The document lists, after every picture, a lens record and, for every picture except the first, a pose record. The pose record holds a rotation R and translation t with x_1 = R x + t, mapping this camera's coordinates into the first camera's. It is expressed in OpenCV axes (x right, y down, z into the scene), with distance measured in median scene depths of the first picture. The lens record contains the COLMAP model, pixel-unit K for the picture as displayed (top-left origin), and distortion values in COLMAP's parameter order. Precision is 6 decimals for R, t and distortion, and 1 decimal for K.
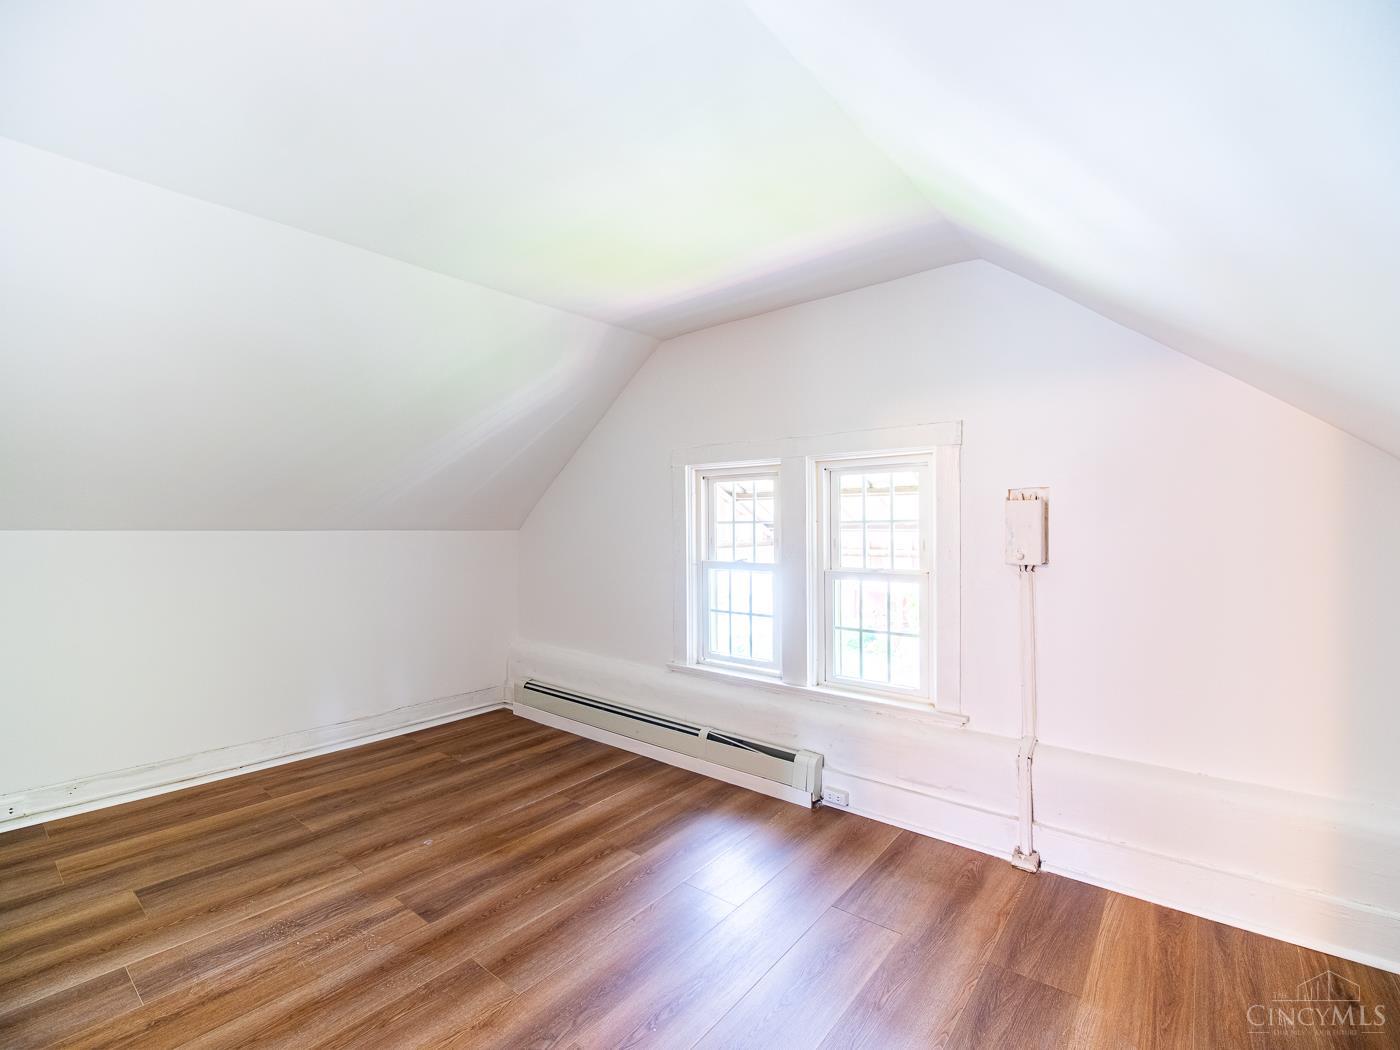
lens RADIAL K [[642.6, 0, 700.5], [0, 642.6, 526.5], [0, 0, 1]] dist [-0.000205, -0.000017]
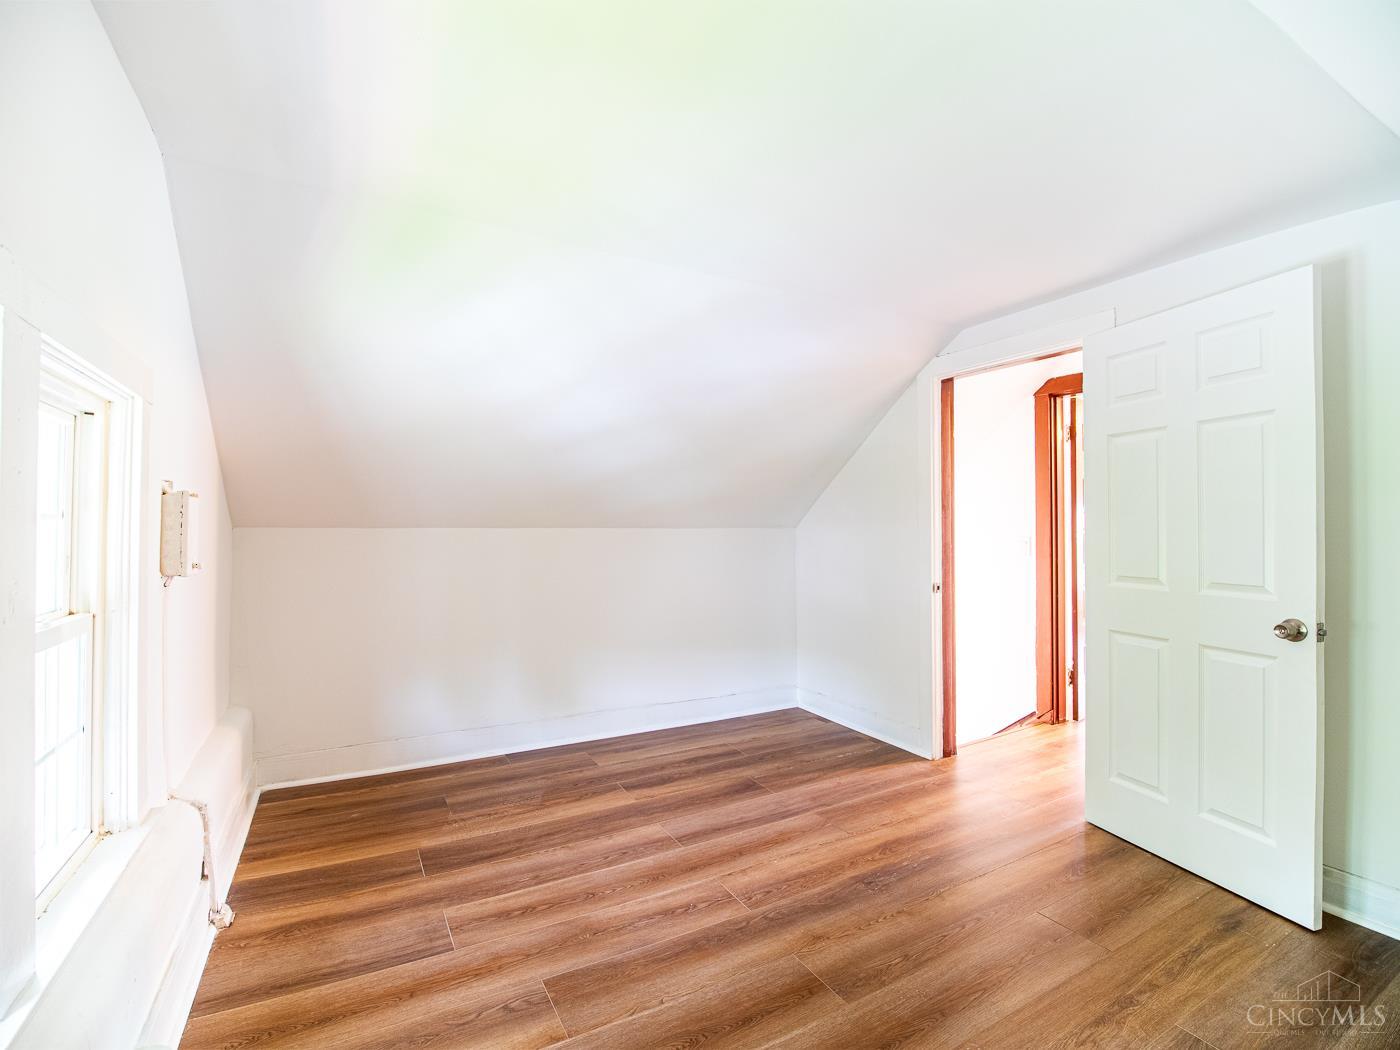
lens RADIAL K [[642.6, 0, 698.1], [0, 642.6, 526.6], [0, 0, 1]] dist [-0.000205, -0.000017]
pose [[-0.927844, 0.005527, 0.372929, -0.505755], [0.000756, 0.999916, -0.012937, 0.012669], [-0.372969, -0.011722, -0.927770, 1.934239]]
